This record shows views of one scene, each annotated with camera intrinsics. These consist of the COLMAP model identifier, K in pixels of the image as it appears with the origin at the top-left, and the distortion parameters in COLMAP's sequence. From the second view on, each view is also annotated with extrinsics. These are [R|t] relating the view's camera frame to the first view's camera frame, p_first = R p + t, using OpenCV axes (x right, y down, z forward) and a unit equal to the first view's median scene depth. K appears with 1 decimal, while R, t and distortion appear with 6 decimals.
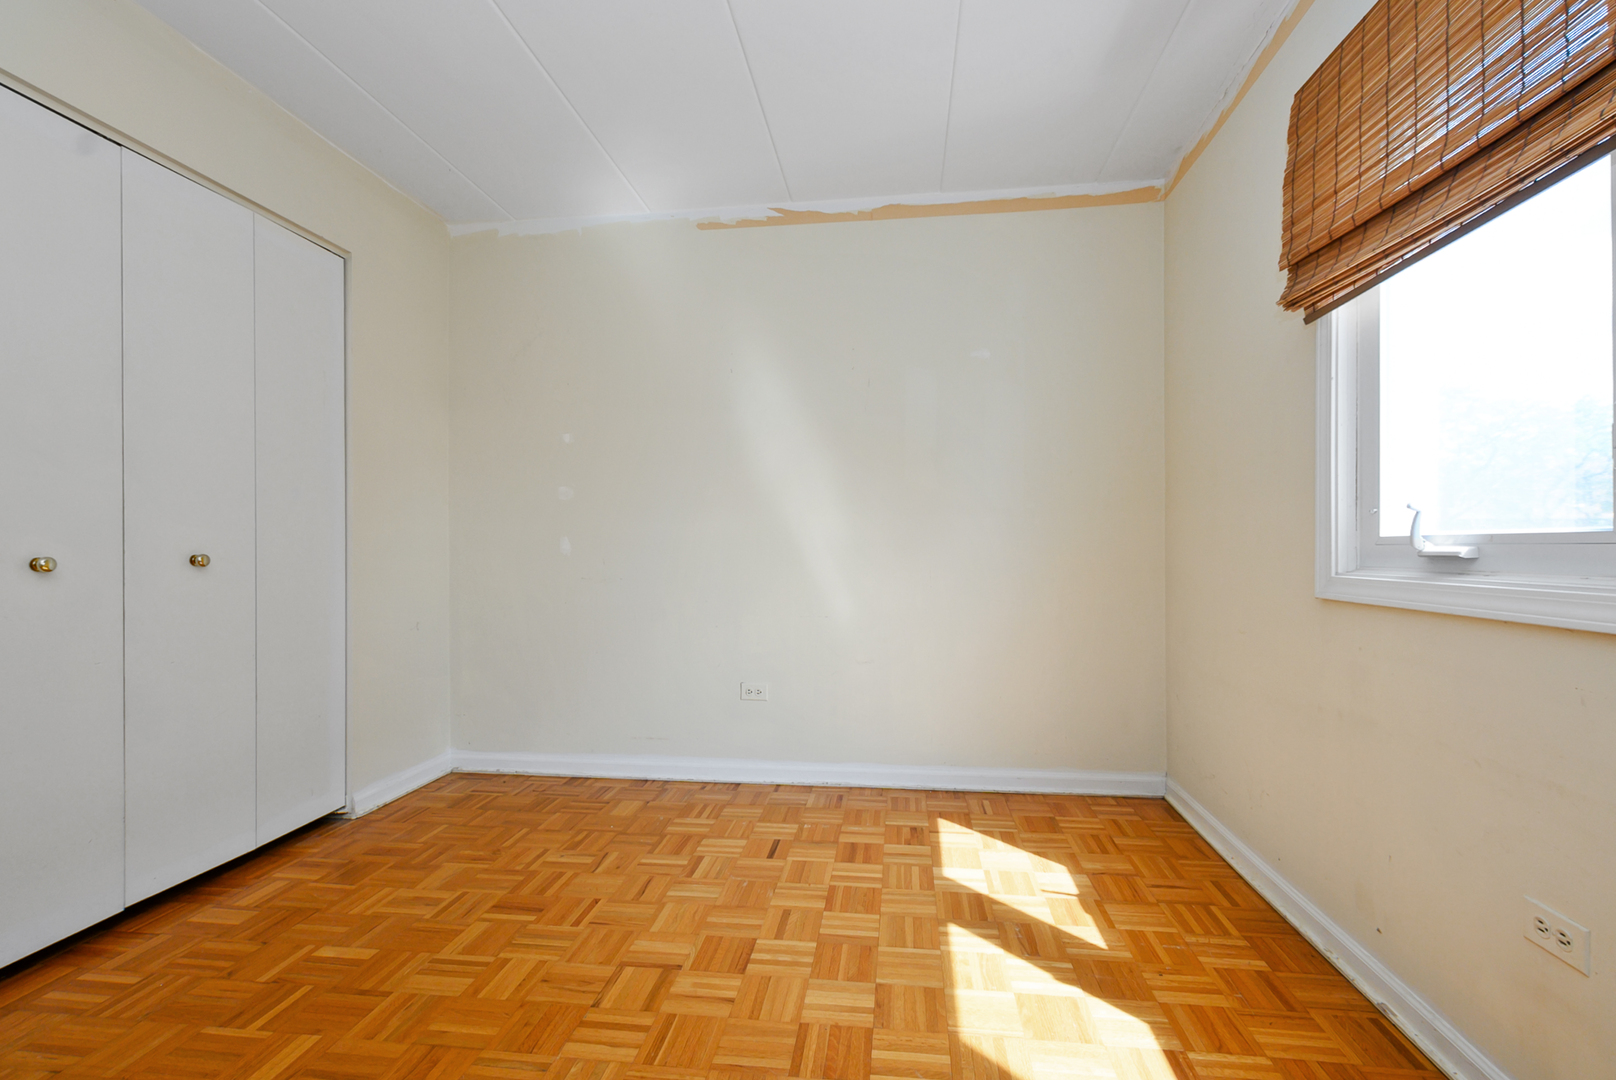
lens RADIAL K [[722.3, 0, 811.6], [0, 722.3, 544.7], [0, 0, 1]] dist [0.004516, -0.000975]
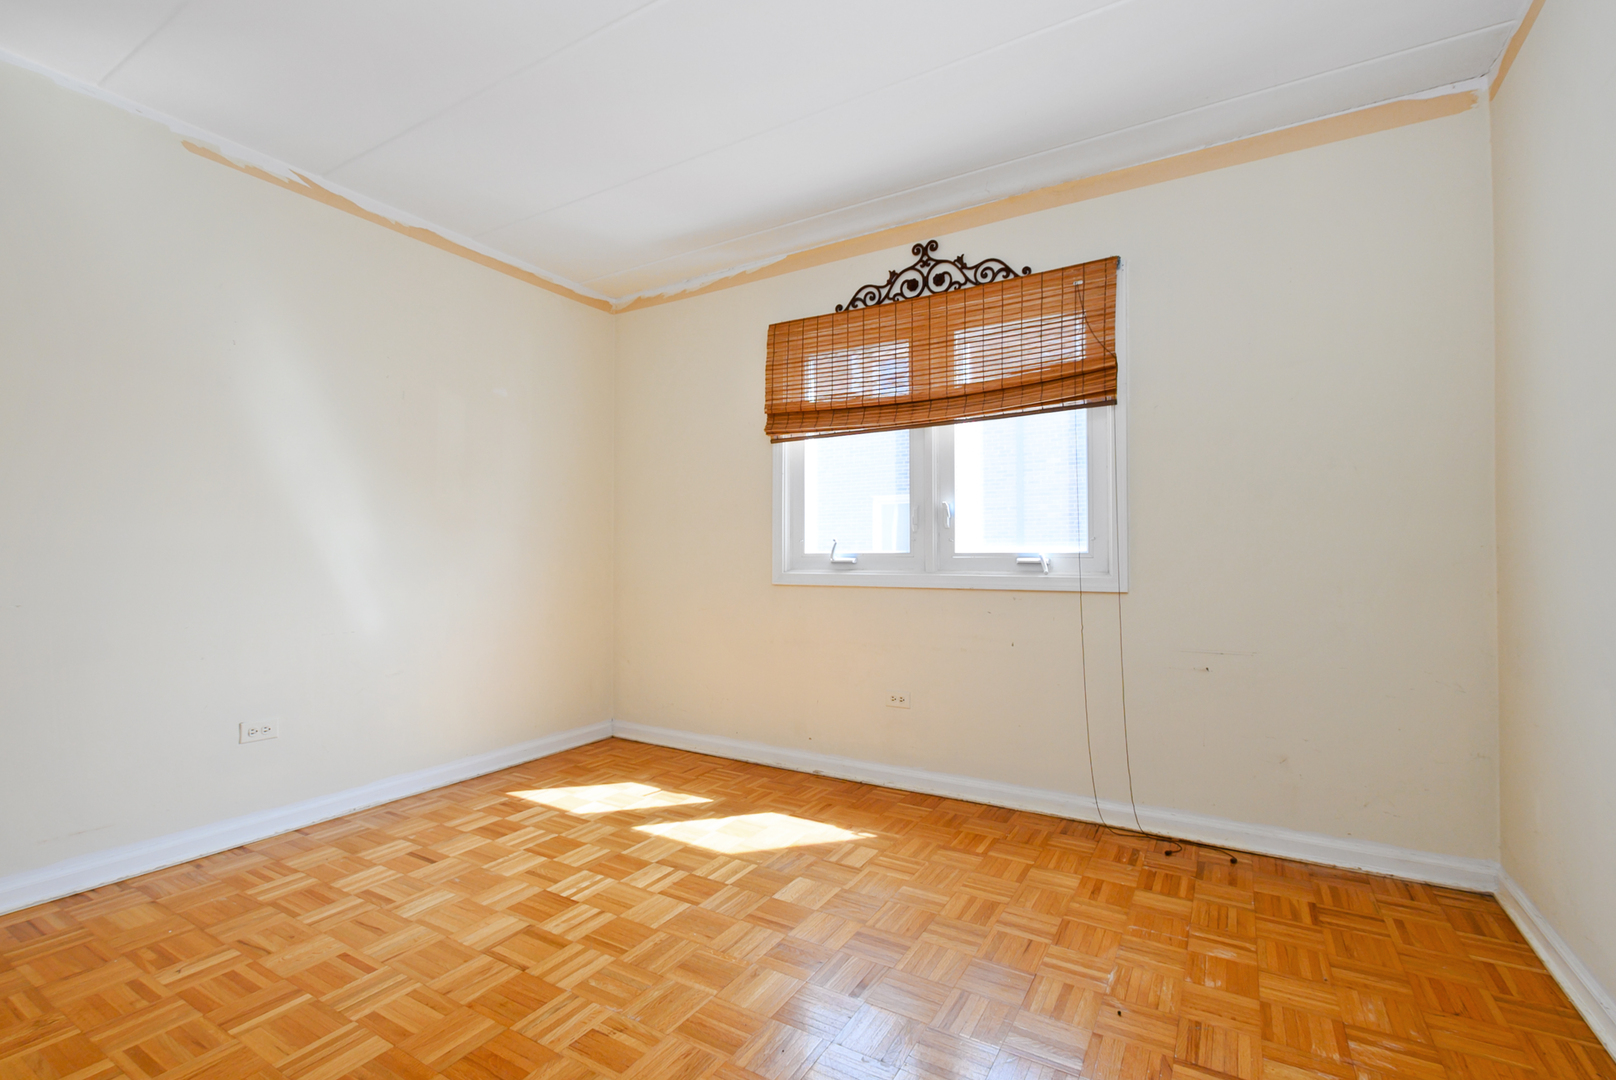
lens RADIAL K [[722.3, 0, 811.6], [0, 722.3, 544.7], [0, 0, 1]] dist [0.004516, -0.000975]
pose [[0.397852, 0.018216, 0.917269, -0.801991], [-0.003298, 0.999825, -0.018425, 0.001275], [-0.917444, 0.004305, 0.397842, 0.102122]]
